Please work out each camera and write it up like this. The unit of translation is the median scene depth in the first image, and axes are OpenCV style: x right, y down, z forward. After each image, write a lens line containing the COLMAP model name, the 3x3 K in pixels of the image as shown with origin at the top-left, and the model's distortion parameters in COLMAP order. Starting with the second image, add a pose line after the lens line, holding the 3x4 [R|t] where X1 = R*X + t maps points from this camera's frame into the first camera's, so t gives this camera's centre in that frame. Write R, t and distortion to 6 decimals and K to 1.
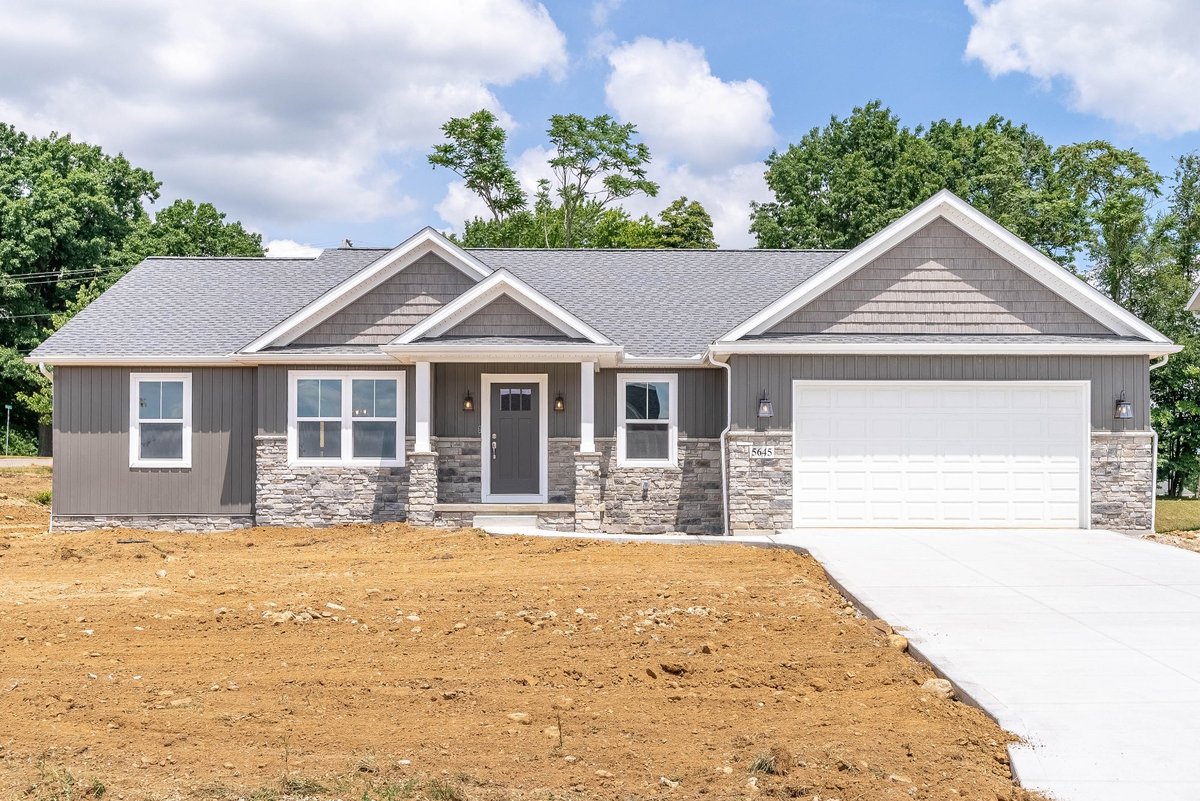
lens RADIAL K [[1292.3, 0, 651.1], [0, 1292.3, 496.8], [0, 0, 1]] dist [0.000719, 0.014305]
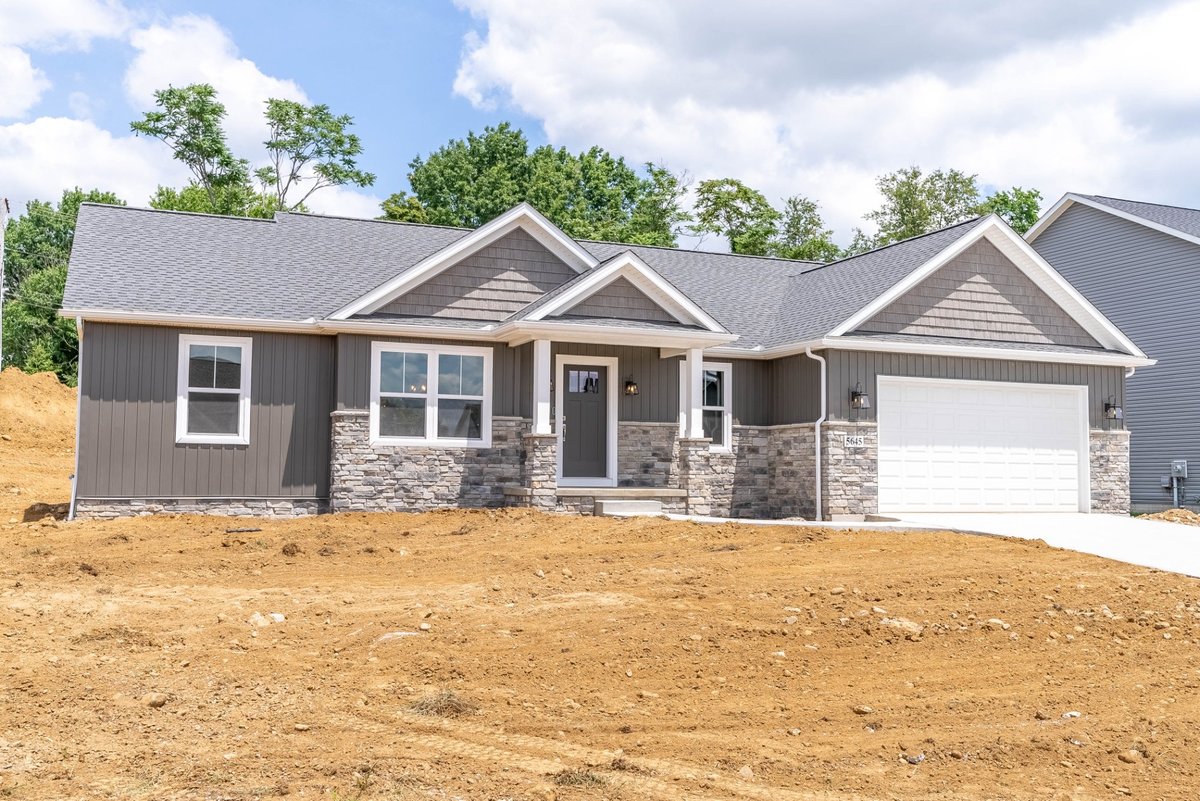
lens RADIAL K [[1157.8, 0, 600.0], [0, 1157.8, 400.5], [0, 0, 1]] dist [0.005071, 0.008006]
pose [[0.929525, 0.033434, 0.367241, -0.430942], [-0.011053, 0.997960, -0.062878, -0.005455], [-0.368594, 0.054387, 0.927998, 0.177080]]
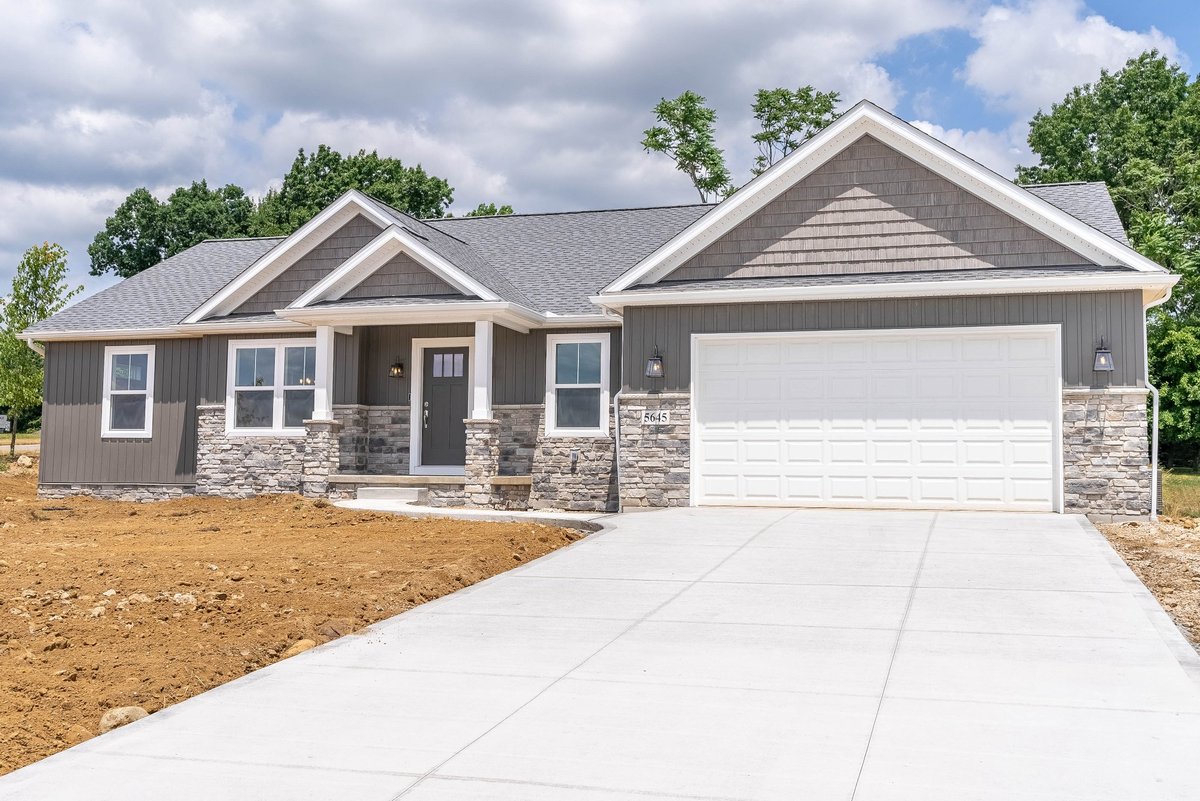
lens RADIAL K [[1248.6, 0, 600.0], [0, 1248.6, 400.5], [0, 0, 1]] dist [0.004986, -0.021823]
pose [[0.948667, -0.010955, -0.316087, 0.295089], [-0.009017, 0.998057, -0.061654, 0.005652], [0.316148, 0.061339, 0.946725, 0.181212]]
